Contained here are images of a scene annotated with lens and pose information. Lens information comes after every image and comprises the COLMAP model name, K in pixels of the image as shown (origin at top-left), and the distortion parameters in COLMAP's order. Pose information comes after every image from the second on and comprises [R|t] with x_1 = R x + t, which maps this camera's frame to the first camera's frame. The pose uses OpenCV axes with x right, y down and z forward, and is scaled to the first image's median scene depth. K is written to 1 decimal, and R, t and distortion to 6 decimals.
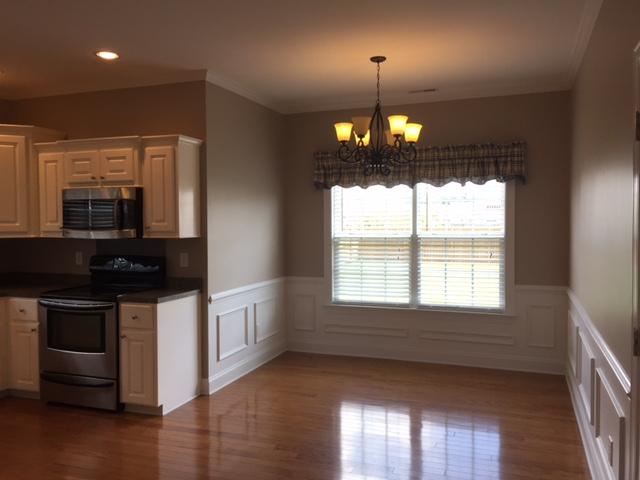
lens RADIAL K [[547.4, 0, 322.7], [0, 547.4, 241.4], [0, 0, 1]] dist [0.051354, -0.073456]
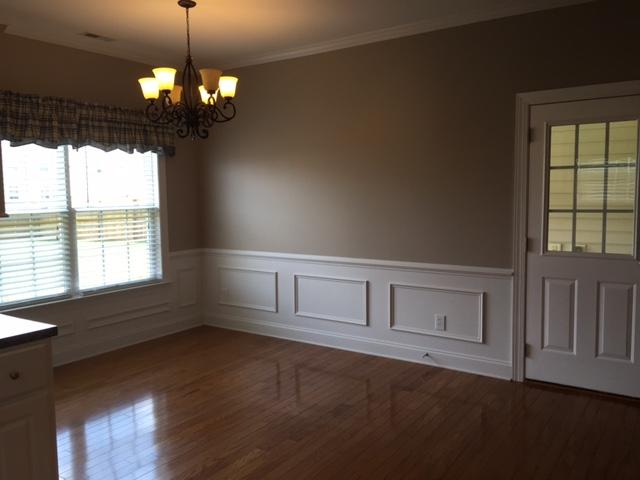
lens RADIAL K [[547.4, 0, 321.7], [0, 547.4, 238.7], [0, 0, 1]] dist [0.051354, -0.073456]
pose [[0.223152, -0.079577, 0.971530, -0.572079], [0.050604, 0.996264, 0.069979, -0.005600], [-0.973469, 0.033547, 0.226345, 0.462405]]
